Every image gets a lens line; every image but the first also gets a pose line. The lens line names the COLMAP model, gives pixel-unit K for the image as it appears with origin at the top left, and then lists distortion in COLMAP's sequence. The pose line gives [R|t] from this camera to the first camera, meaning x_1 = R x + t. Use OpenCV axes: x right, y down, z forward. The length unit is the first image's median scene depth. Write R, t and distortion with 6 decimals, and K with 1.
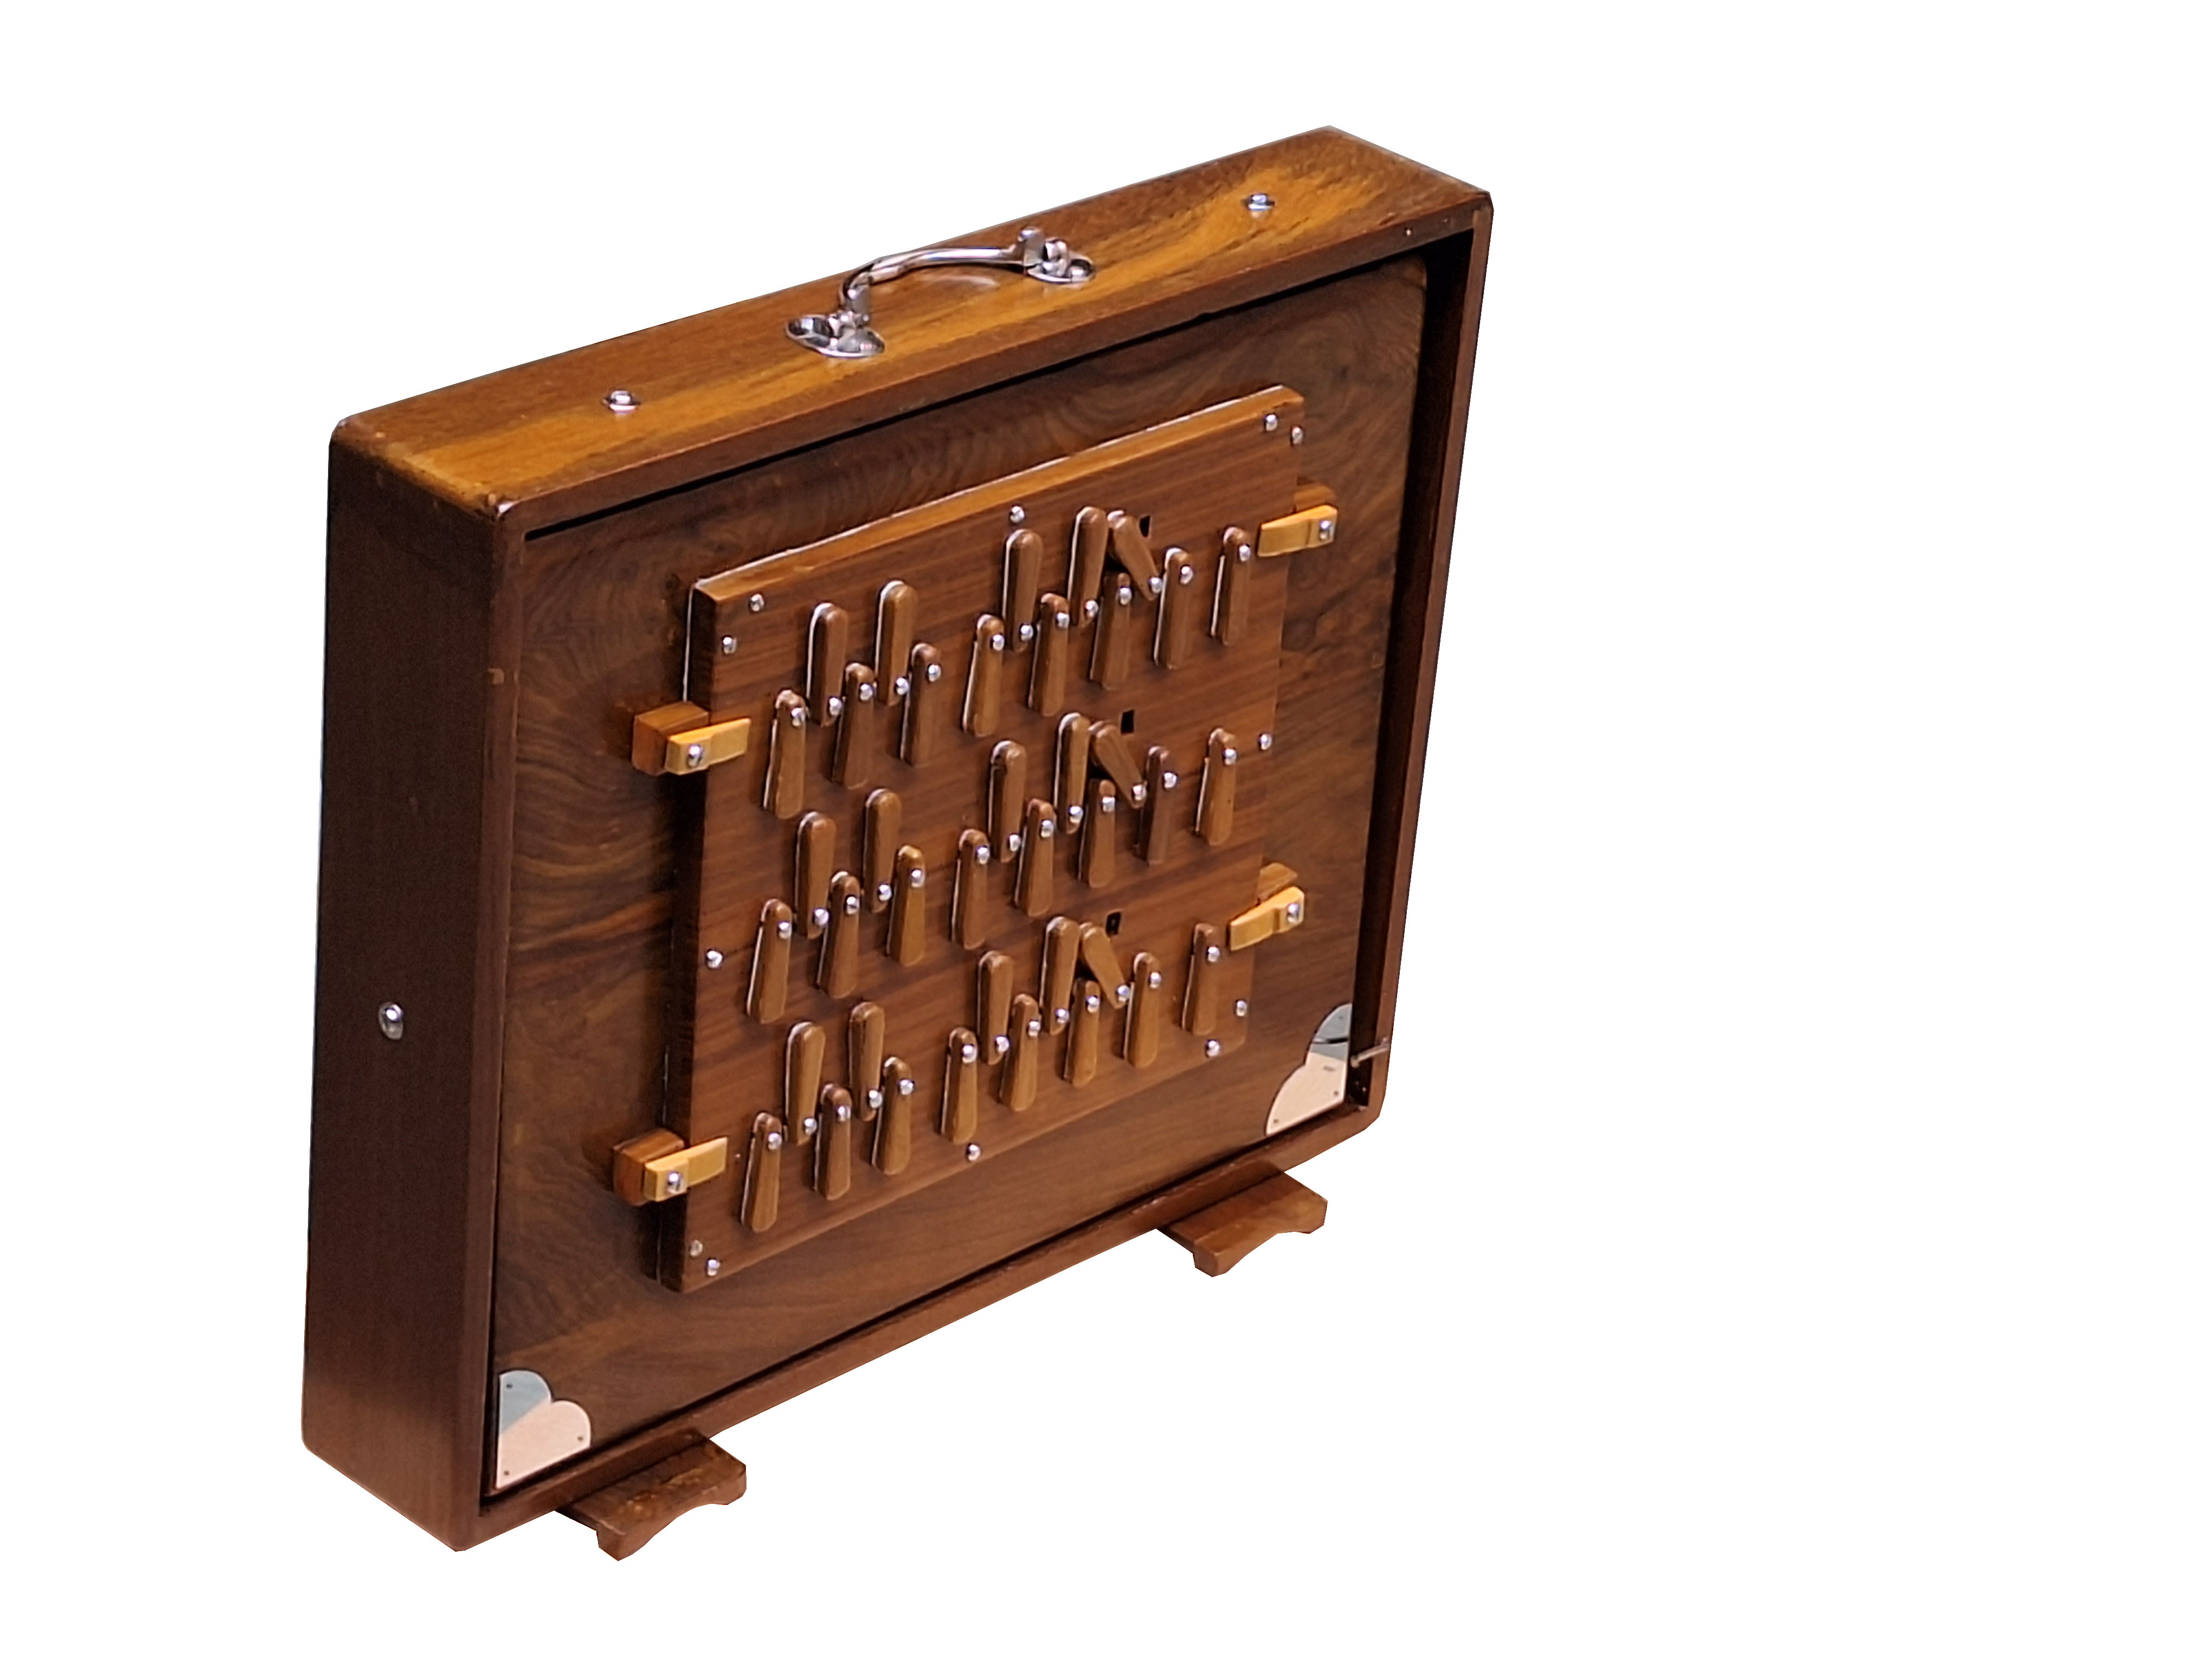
lens RADIAL K [[6176.0, 0, 1102.3], [0, 6176.0, 882.1], [0, 0, 1]] dist [0.079351, 0.578857]
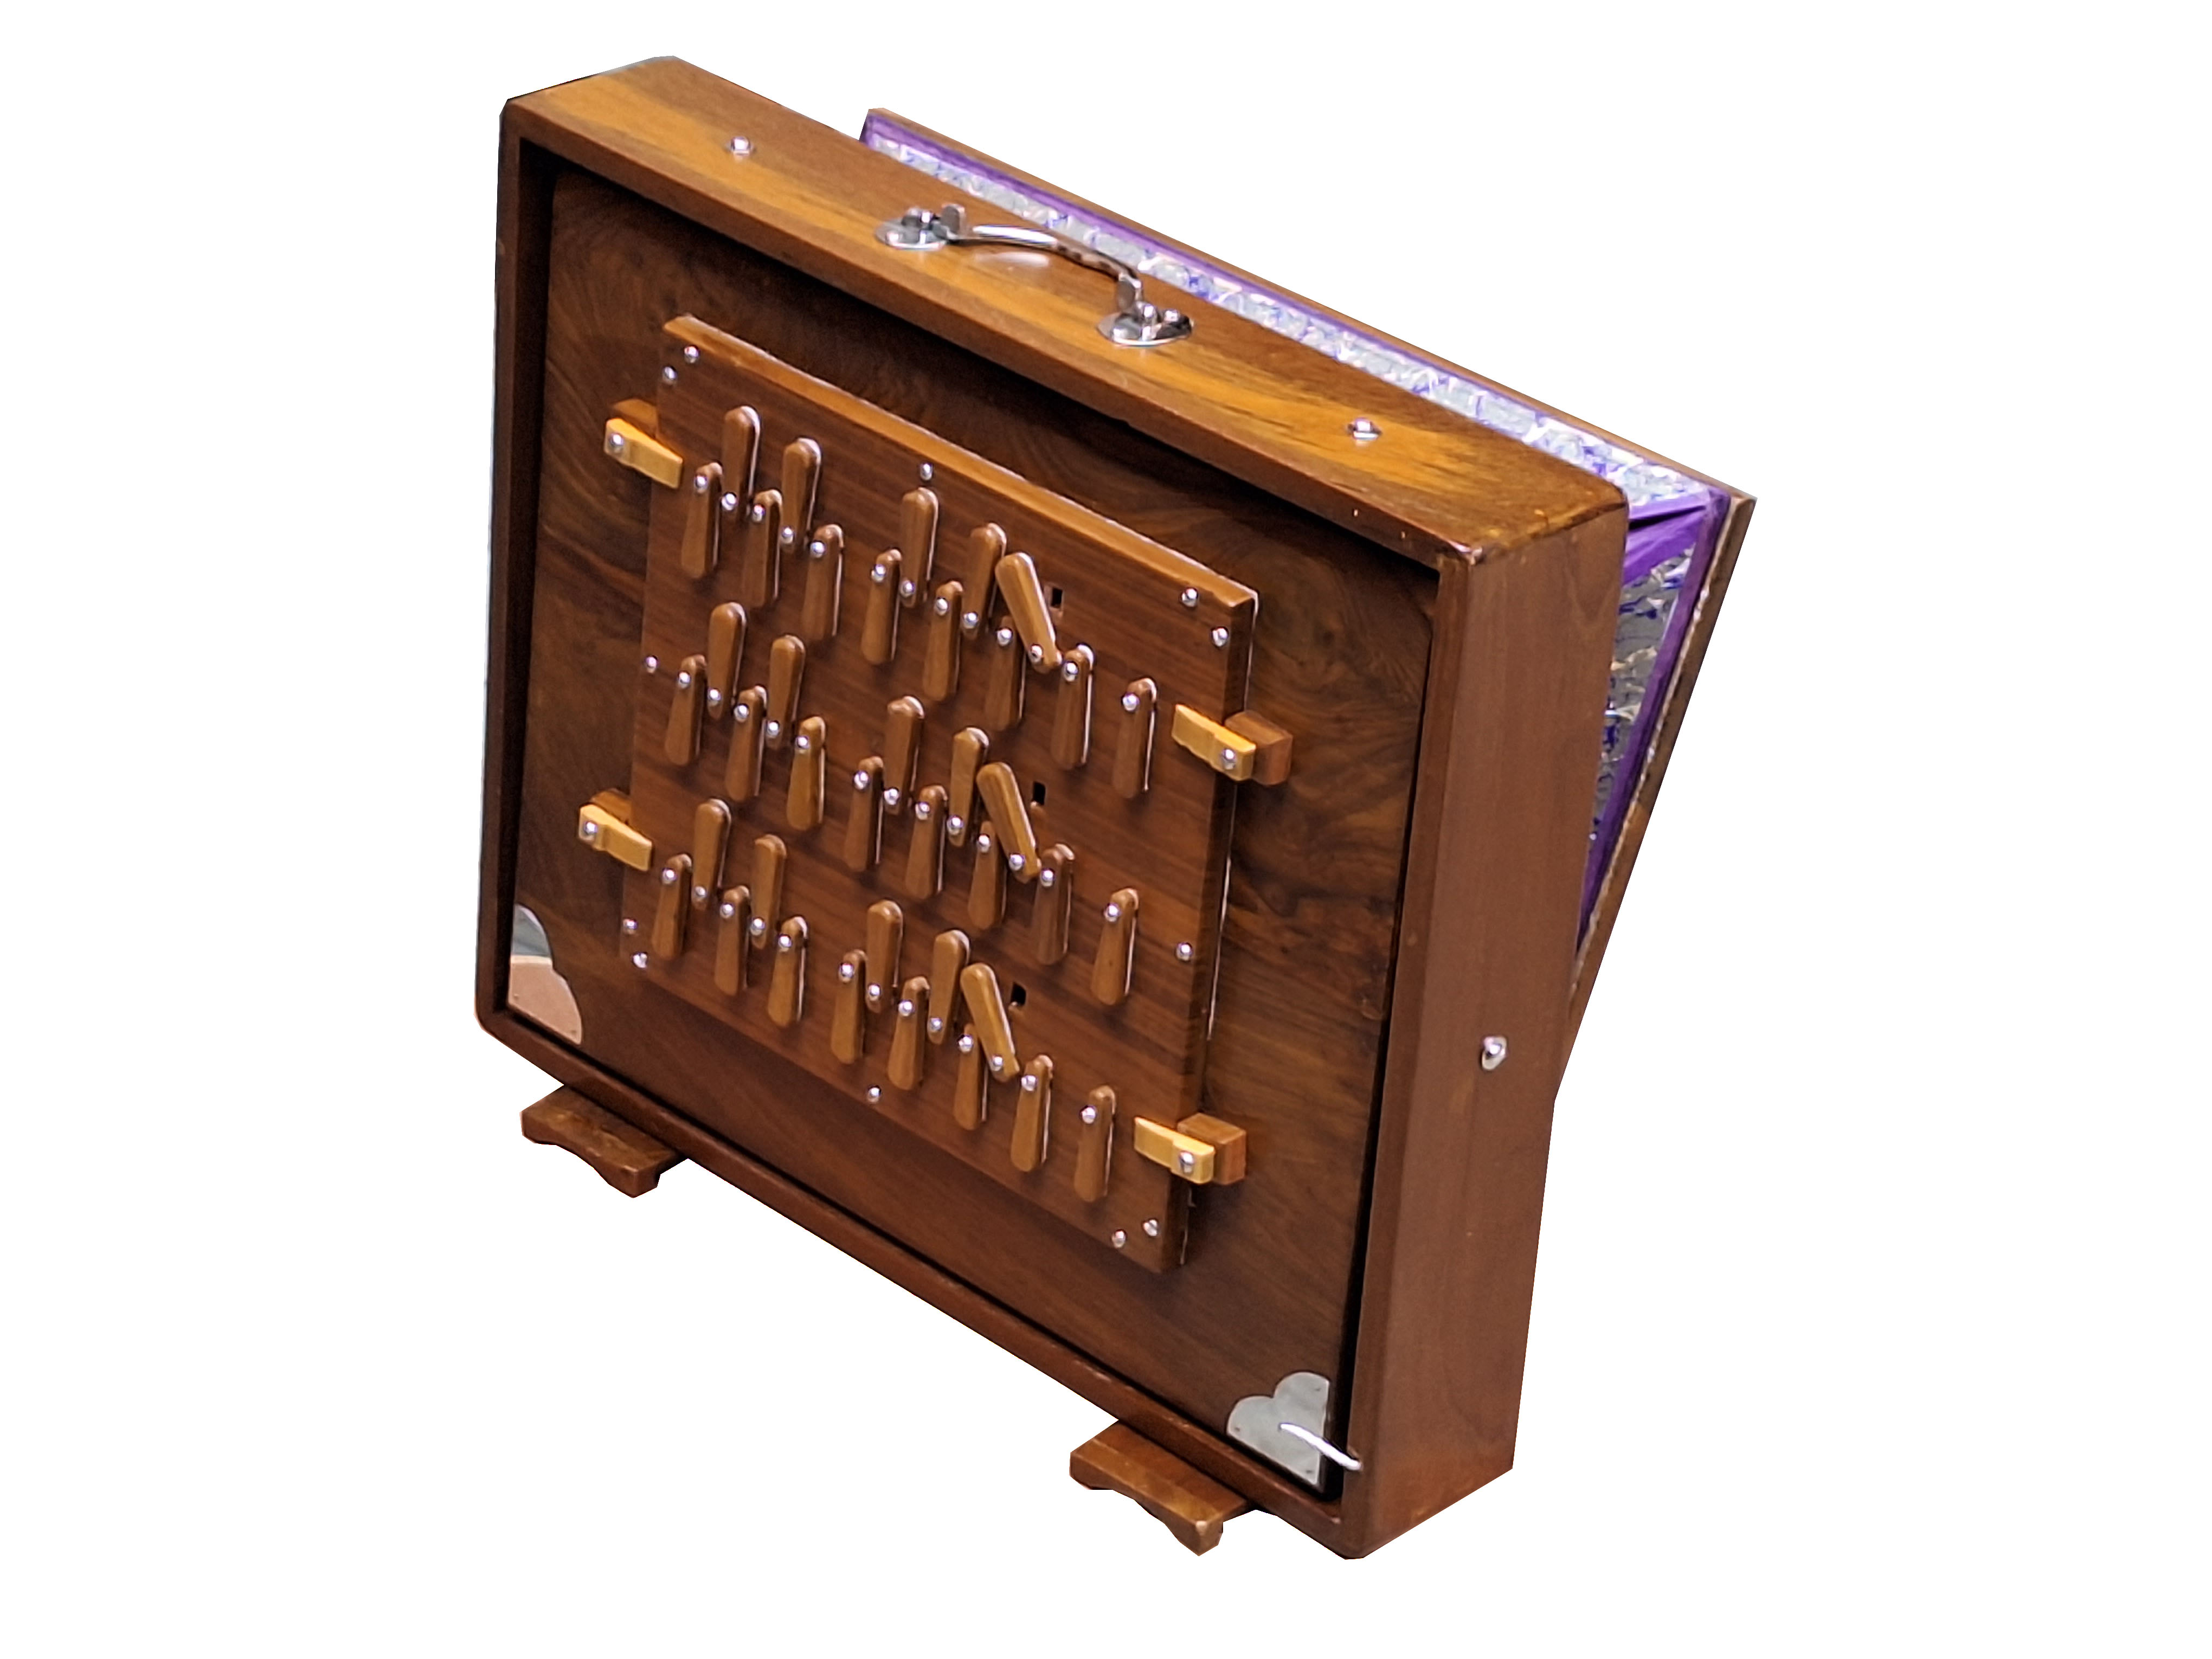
lens RADIAL K [[6146.1, 0, 1106.0], [0, 6146.1, 829.5], [0, 0, 1]] dist [0.139979, 0.881184]
pose [[-0.000389, 0.388378, -0.921500, 0.942801], [-0.532872, 0.779689, 0.328835, -0.362229], [0.846196, 0.491169, 0.206653, 0.837213]]
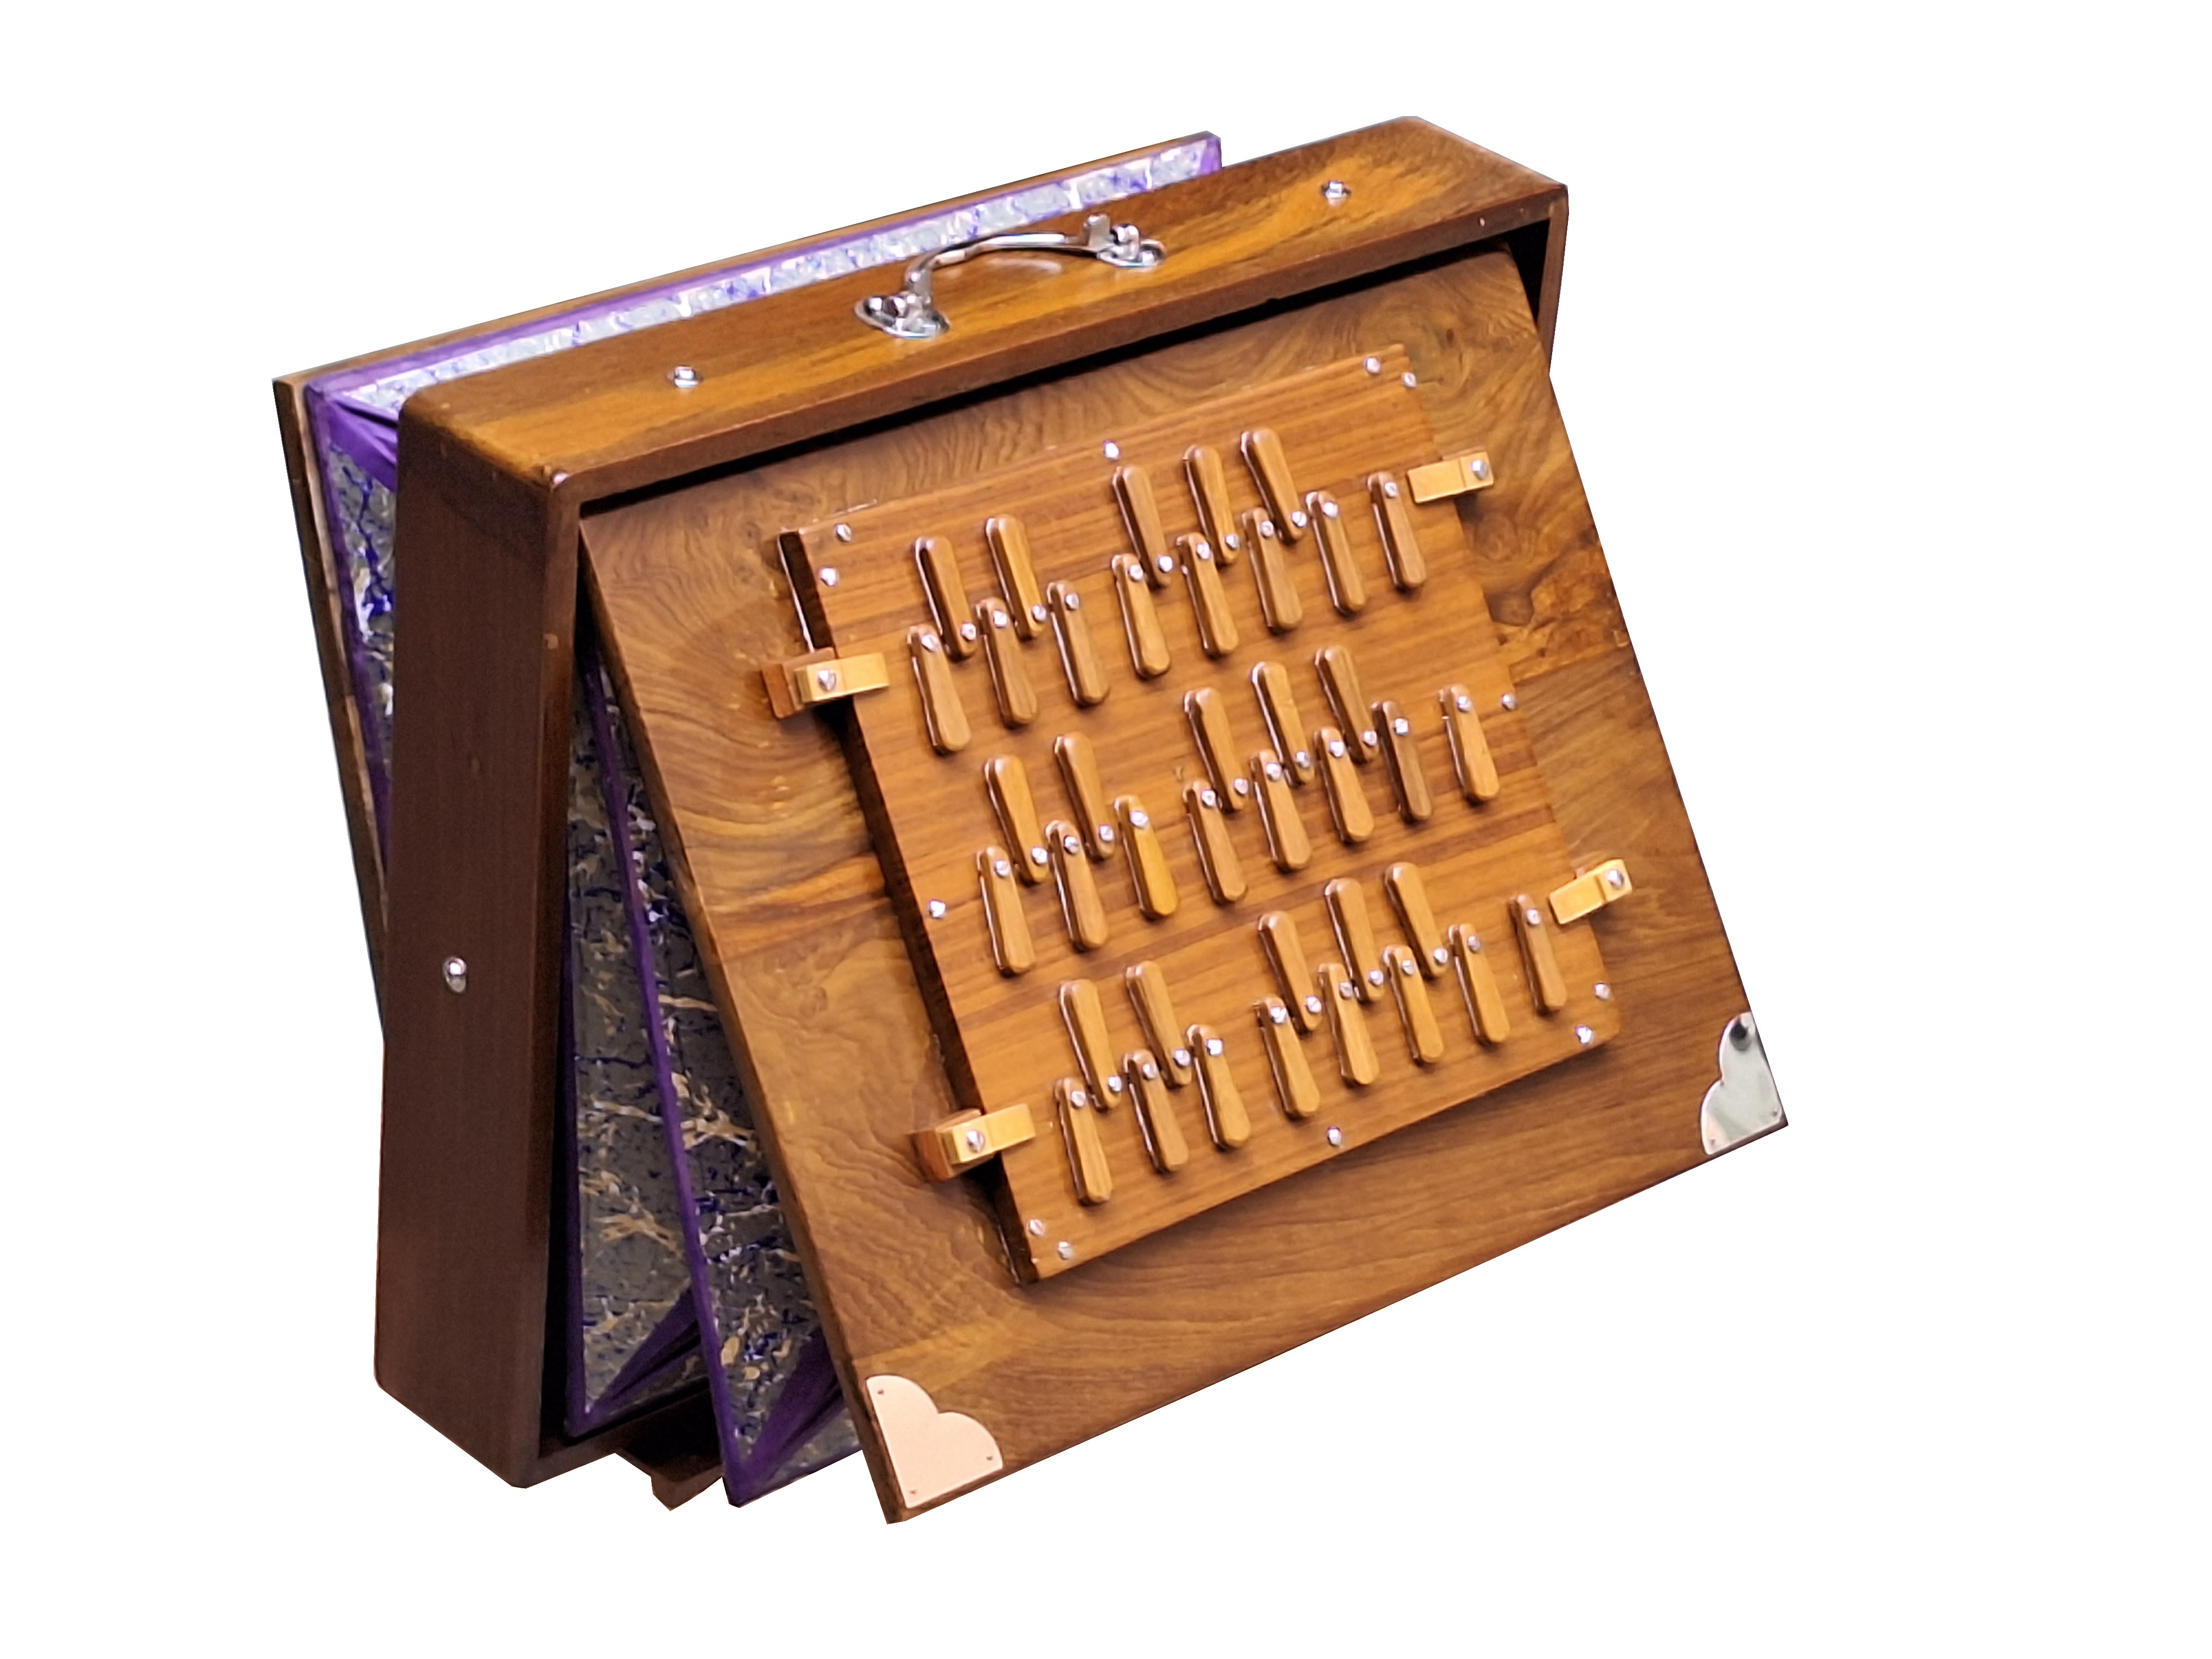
lens RADIAL K [[6146.1, 0, 1106.0], [0, 6146.1, 829.5], [0, 0, 1]] dist [0.139979, 0.881184]
pose [[0.920186, -0.368840, -0.131208, 0.094460], [0.285443, 0.861504, -0.419921, 0.415234], [0.267920, 0.348953, 0.898026, 0.112359]]
